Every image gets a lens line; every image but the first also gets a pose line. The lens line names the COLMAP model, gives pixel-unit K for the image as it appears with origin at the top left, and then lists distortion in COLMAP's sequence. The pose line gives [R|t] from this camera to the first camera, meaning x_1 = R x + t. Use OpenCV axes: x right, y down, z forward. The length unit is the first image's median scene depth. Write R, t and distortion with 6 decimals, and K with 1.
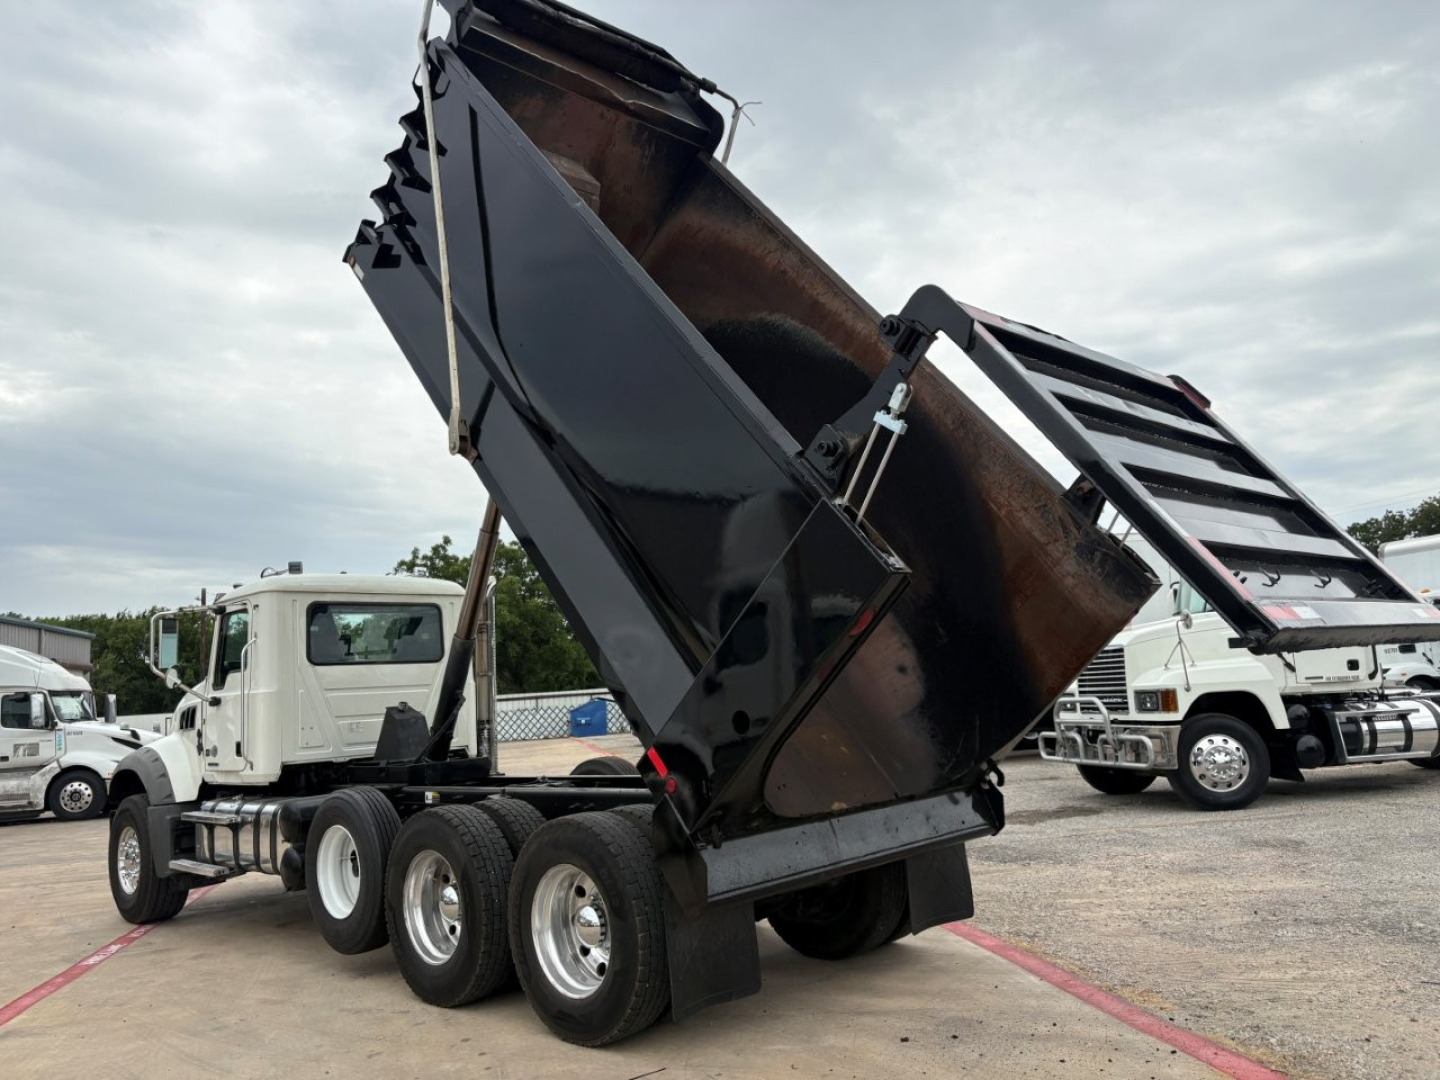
lens RADIAL K [[1086.3, 0, 724.3], [0, 1086.3, 541.0], [0, 0, 1]] dist [0.063419, -0.073393]
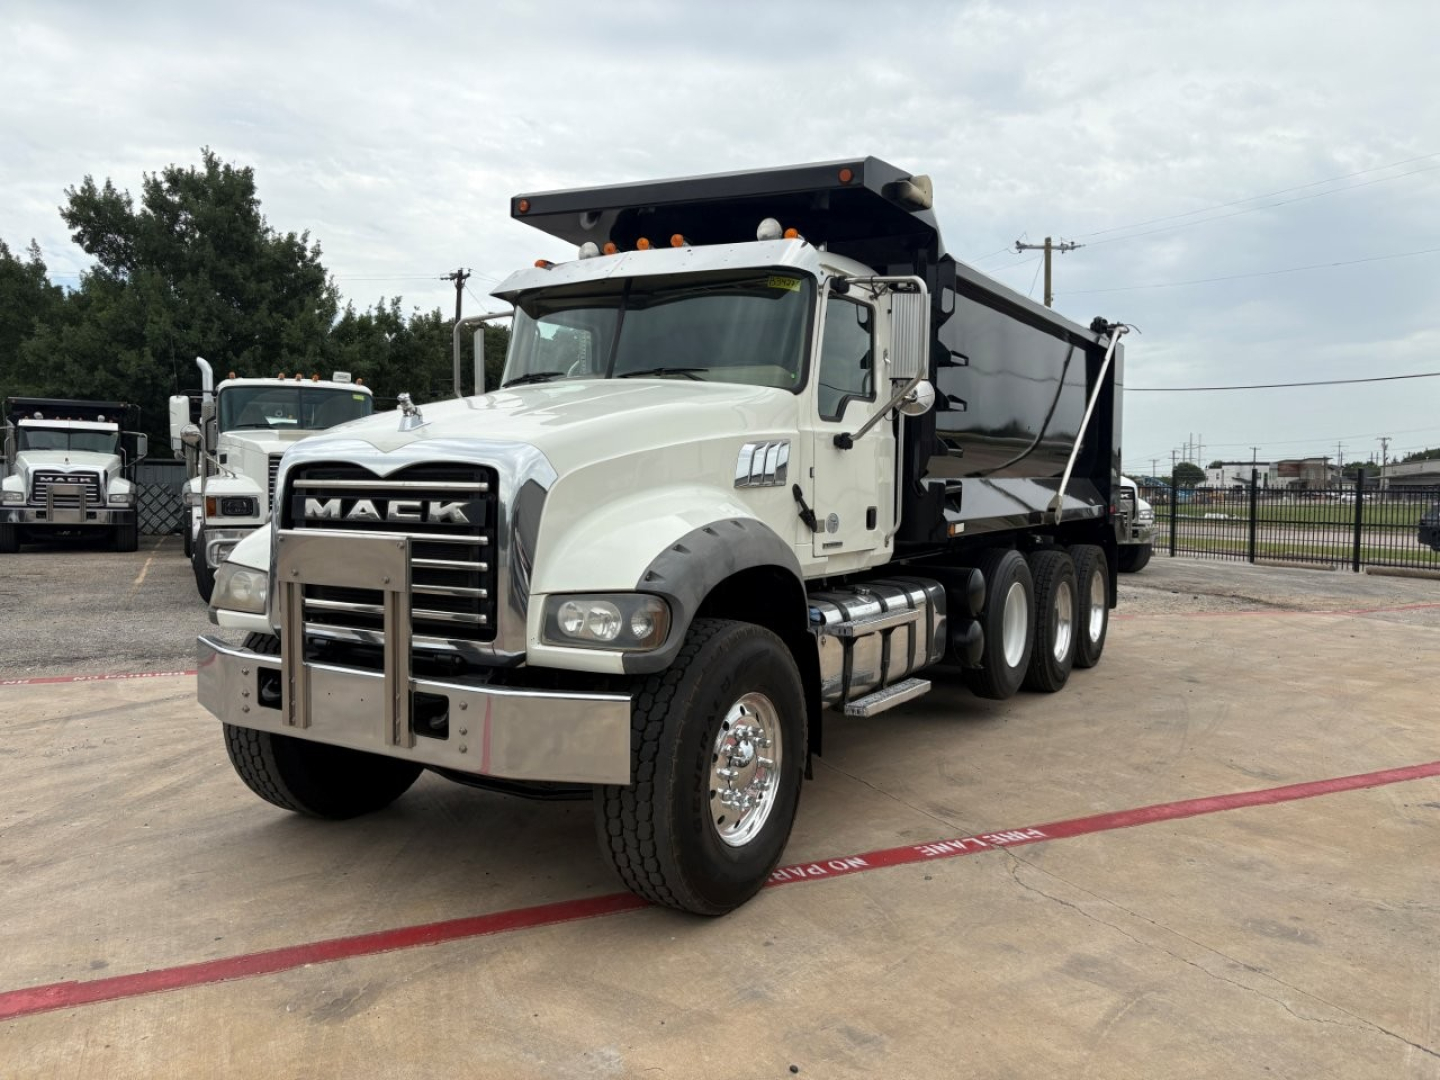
lens RADIAL K [[1086.3, 0, 724.3], [0, 1086.3, 541.0], [0, 0, 1]] dist [0.063419, -0.073393]
pose [[-0.250147, 0.005257, 0.968194, -0.991622], [-0.136113, 0.989863, -0.040541, 0.225687], [-0.958593, -0.141925, -0.246896, 1.162927]]
